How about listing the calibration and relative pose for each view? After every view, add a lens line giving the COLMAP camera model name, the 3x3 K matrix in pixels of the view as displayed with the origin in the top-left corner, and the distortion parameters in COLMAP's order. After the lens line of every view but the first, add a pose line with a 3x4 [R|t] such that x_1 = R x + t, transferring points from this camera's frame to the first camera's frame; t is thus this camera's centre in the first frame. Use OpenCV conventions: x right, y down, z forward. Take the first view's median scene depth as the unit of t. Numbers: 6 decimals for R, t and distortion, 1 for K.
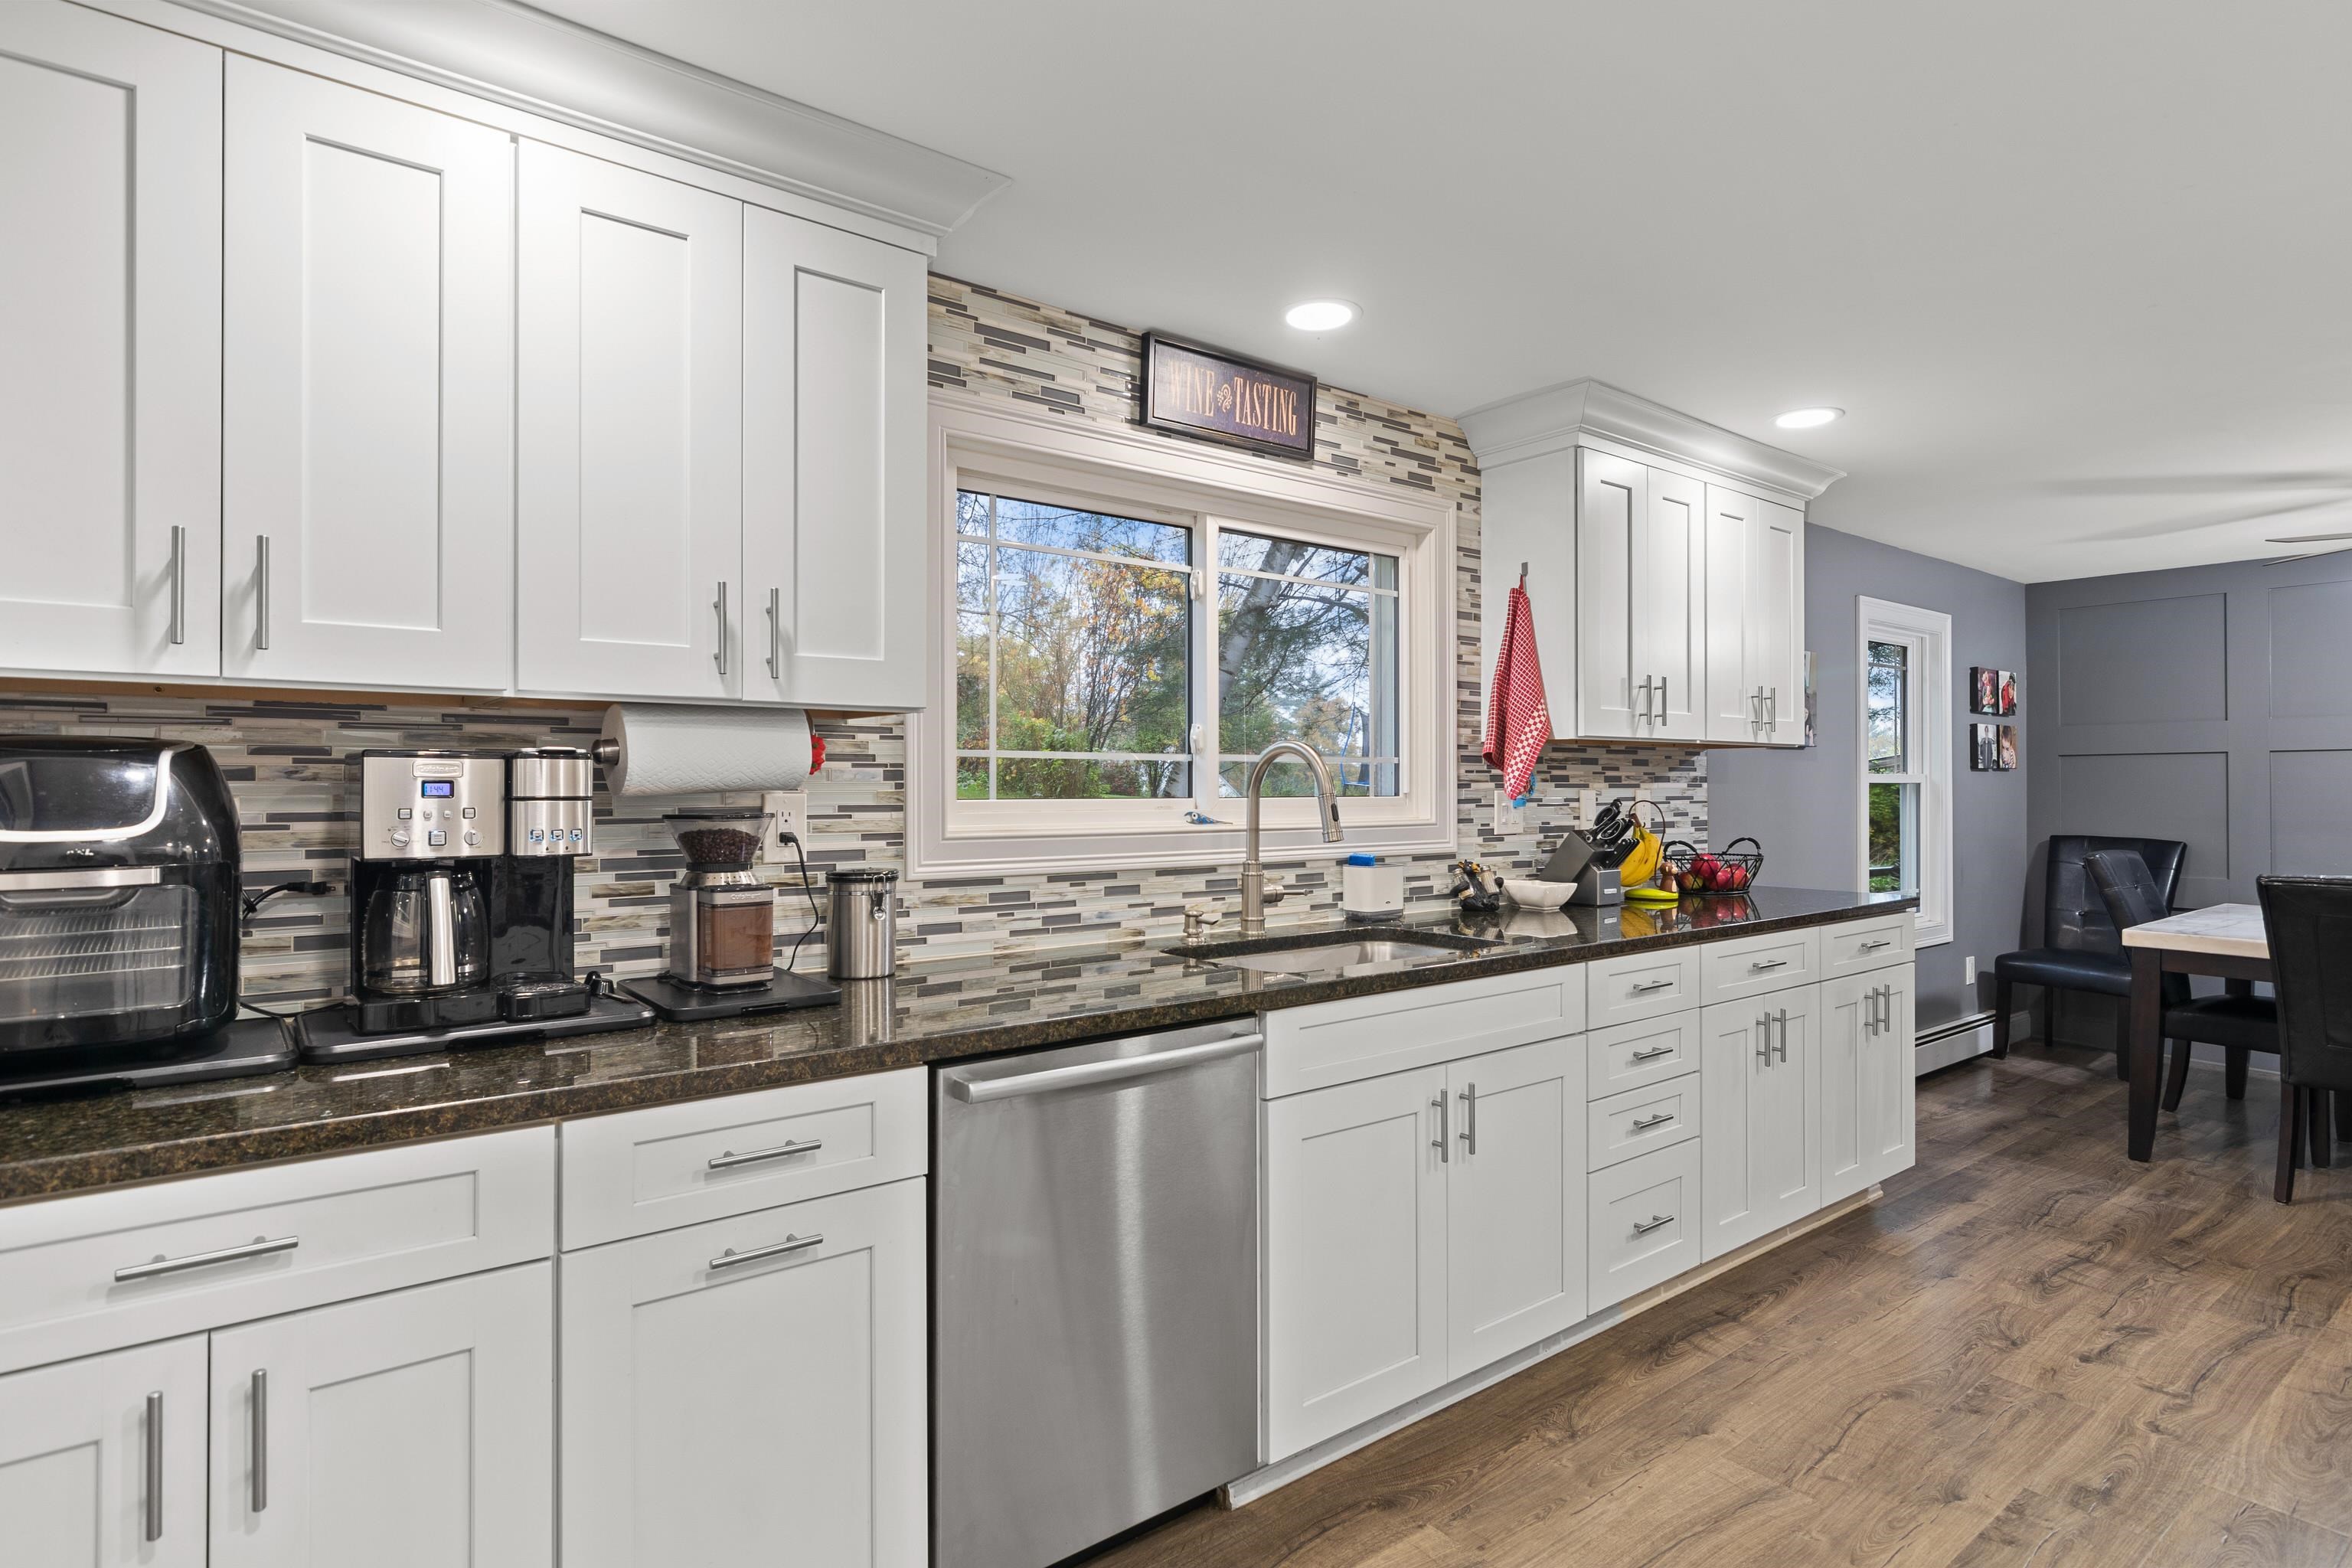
lens RADIAL K [[1171.7, 0, 1168.7], [0, 1171.7, 784.1], [0, 0, 1]] dist [-0.001887, 0.001463]
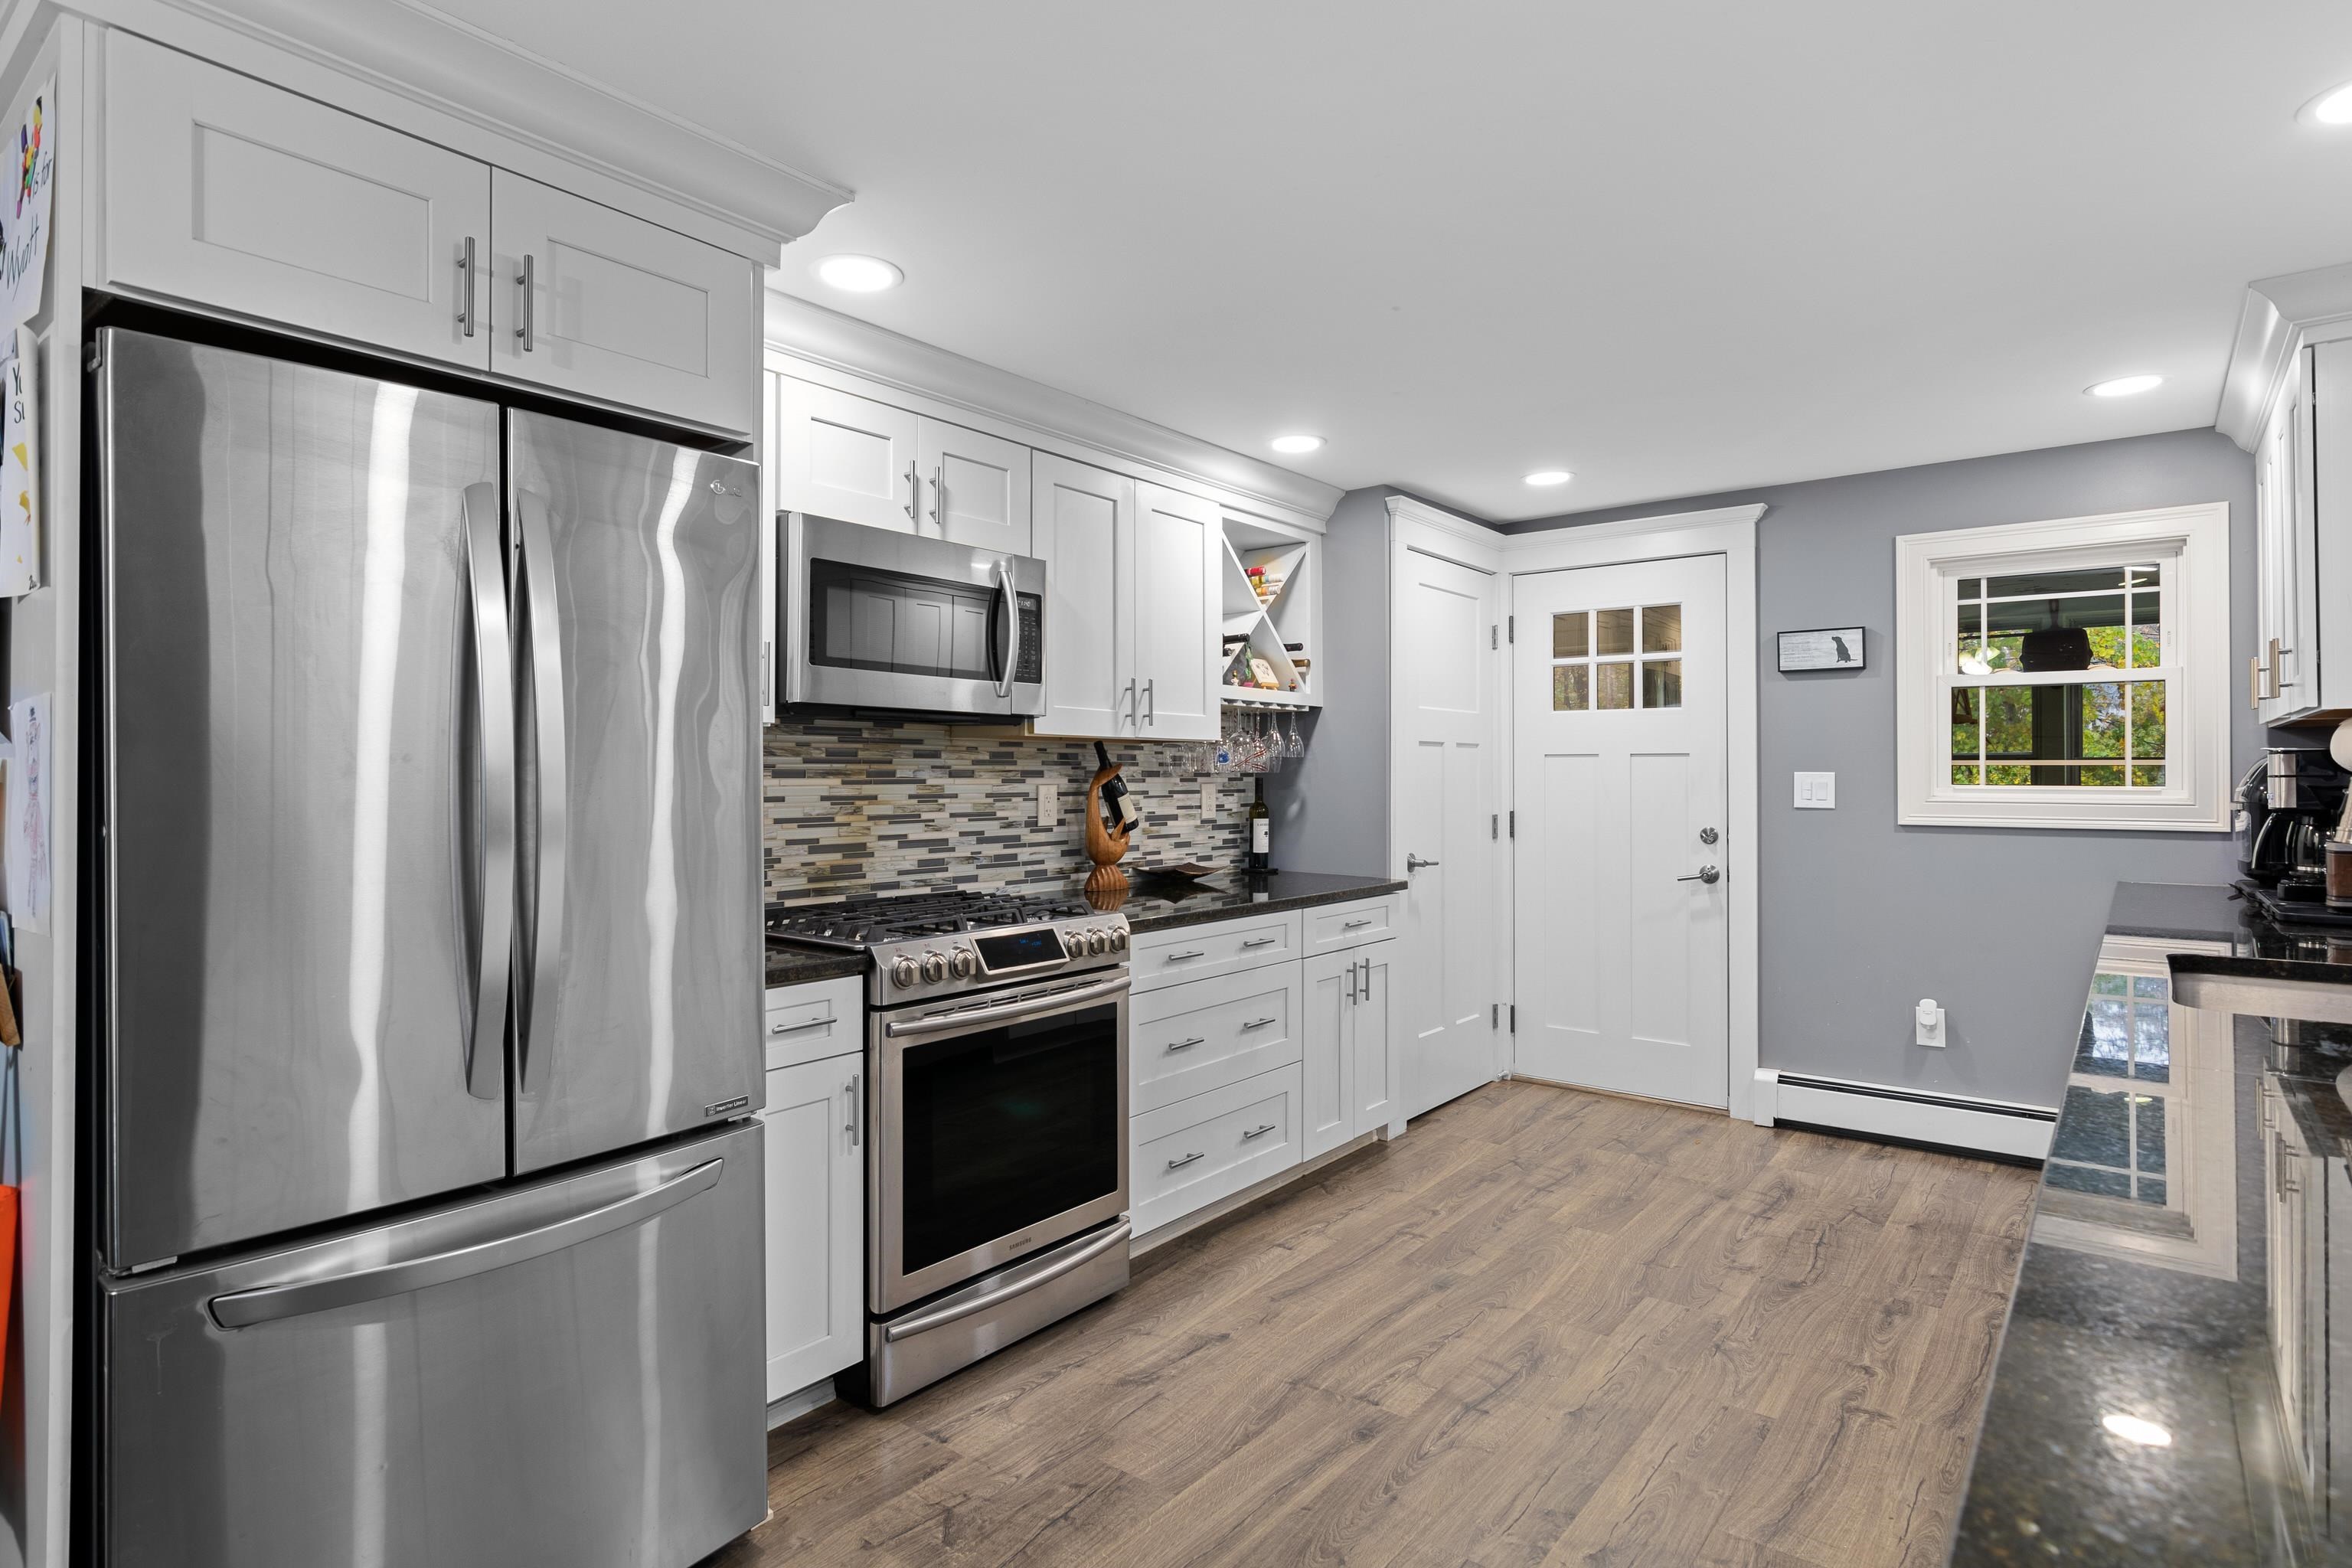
lens RADIAL K [[1220.3, 0, 1170.4], [0, 1220.3, 759.9], [0, 0, 1]] dist [-0.001325, -0.000209]
pose [[-0.967836, 0.001558, -0.251576, 0.949995], [0.006087, 0.999833, -0.017224, 0.004824], [0.251507, -0.018201, -0.967684, 1.426253]]
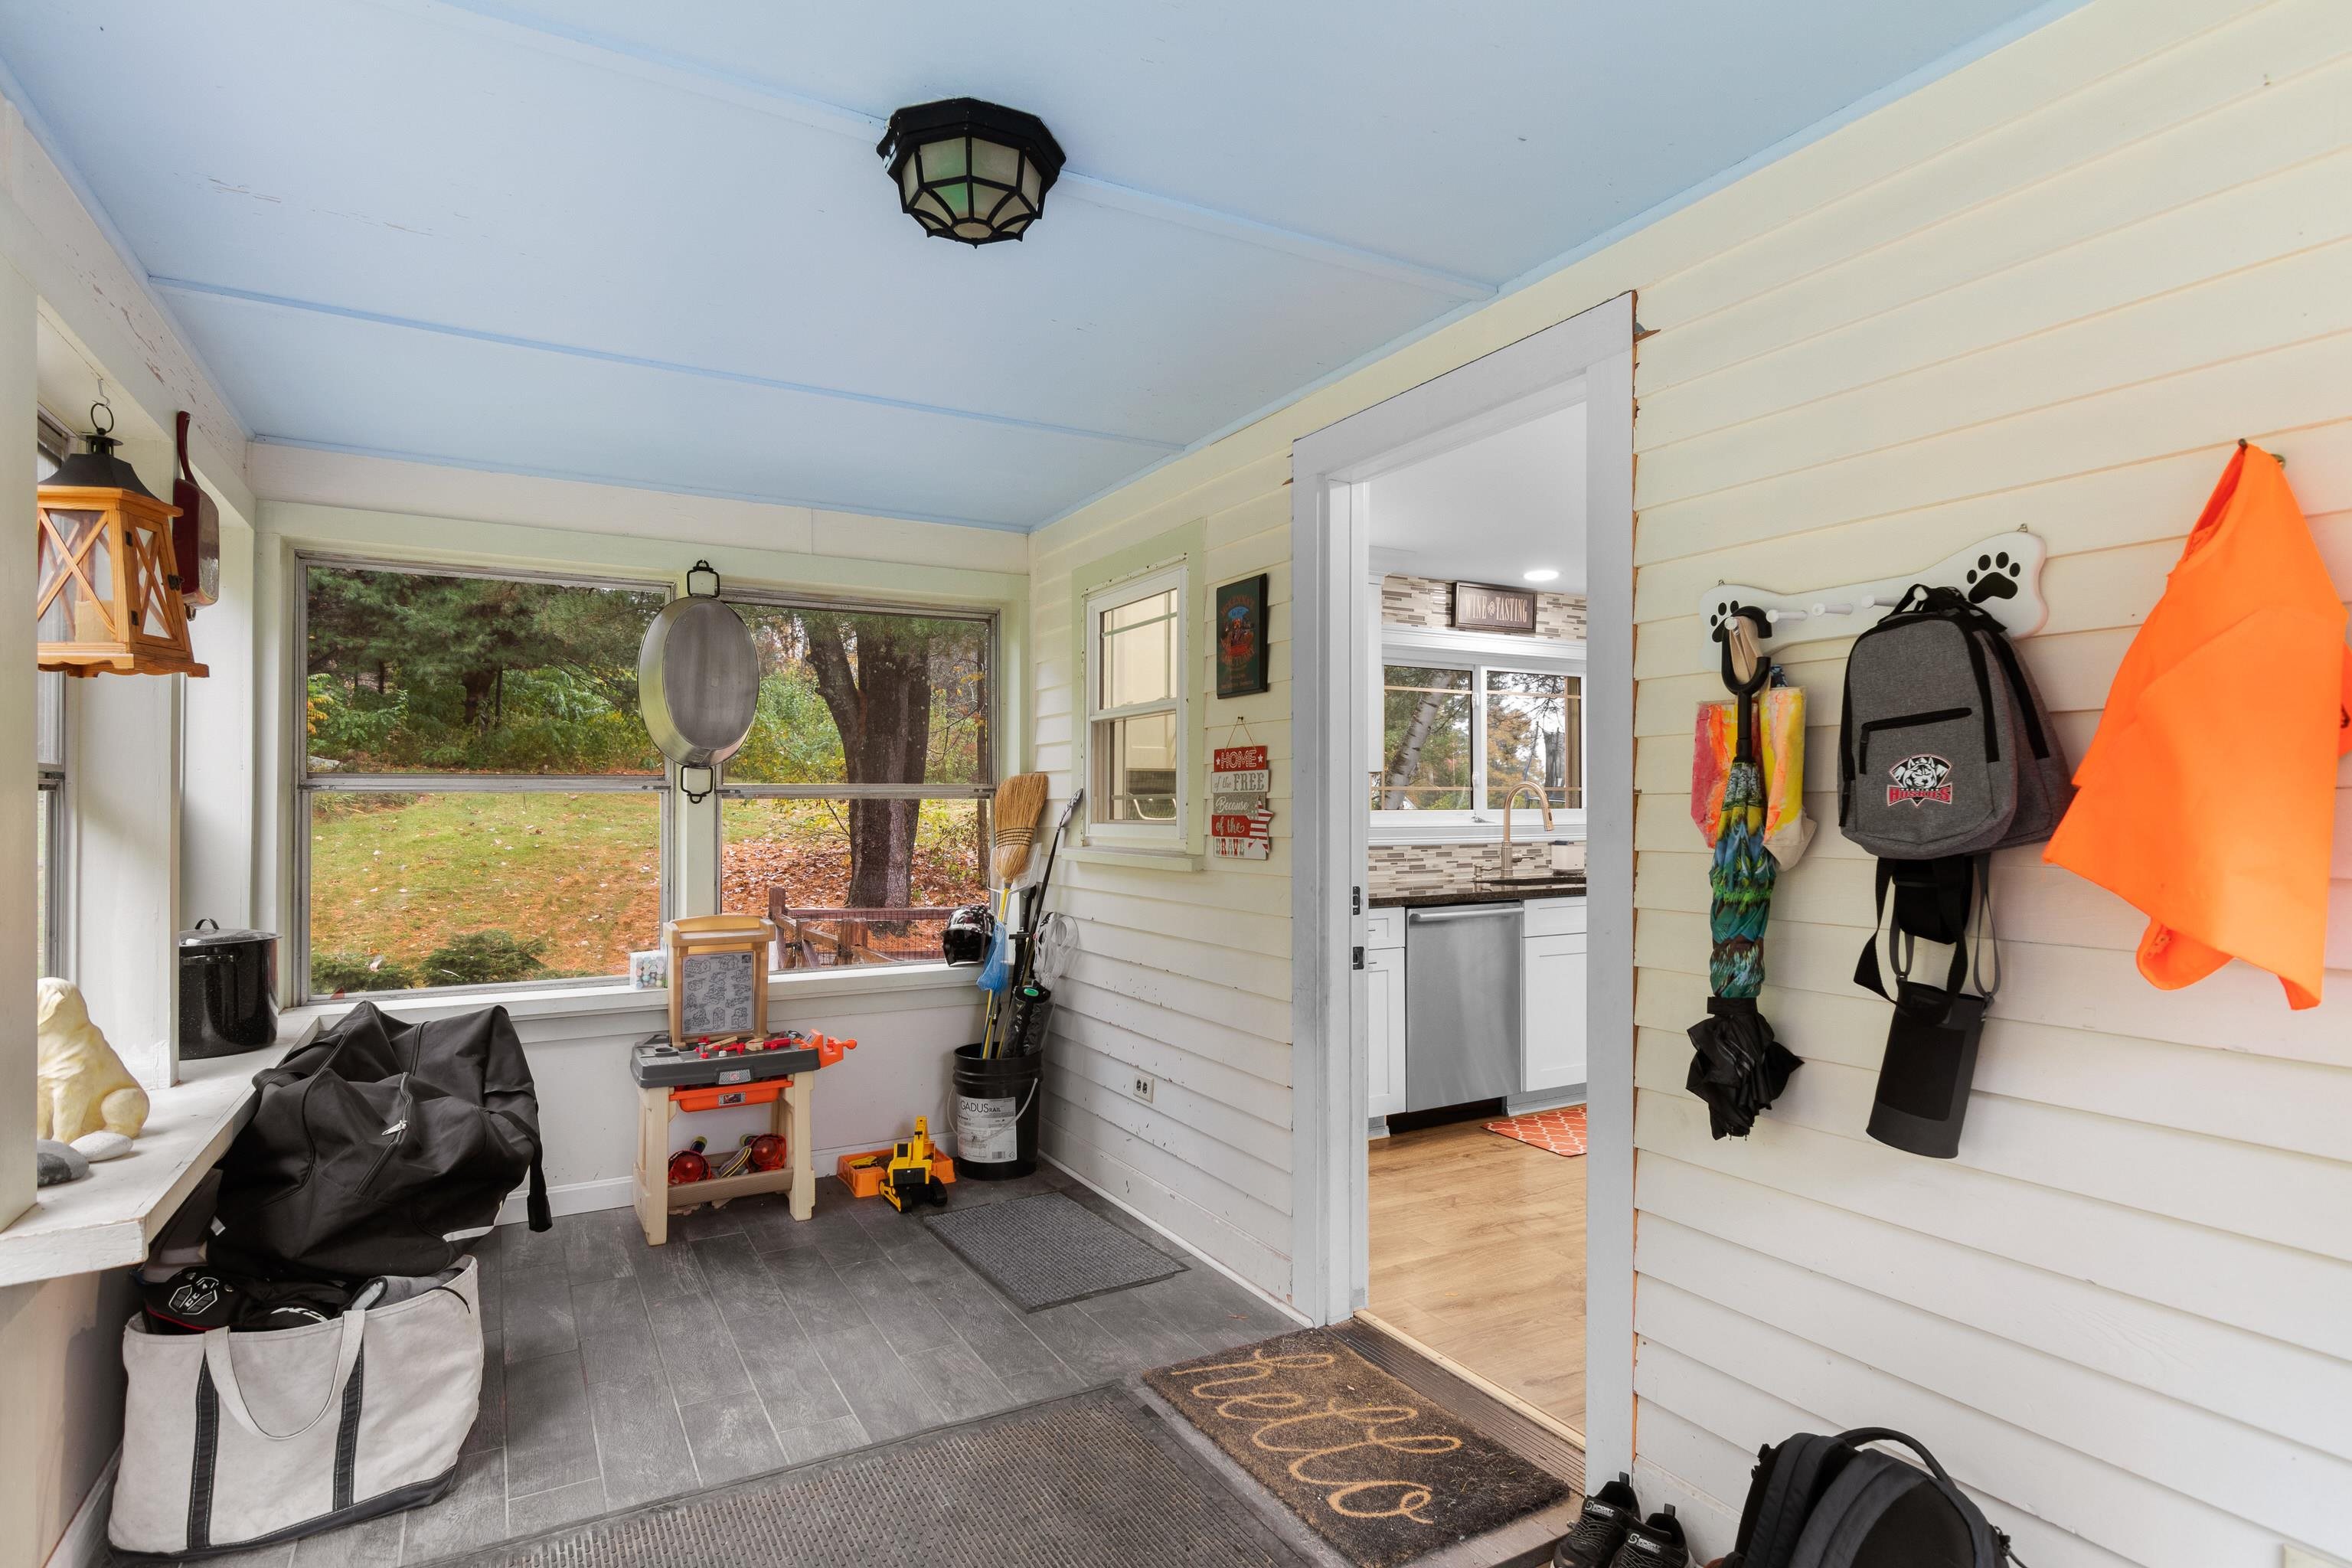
lens RADIAL K [[1192.6, 0, 1168.7], [0, 1192.6, 794.4], [0, 0, 1]] dist [-0.003430, 0.001229]
pose [[0.991706, -0.001288, -0.128517, -0.238931], [0.000959, 0.999996, -0.002624, -0.009217], [0.128520, 0.002479, 0.991704, -1.089952]]
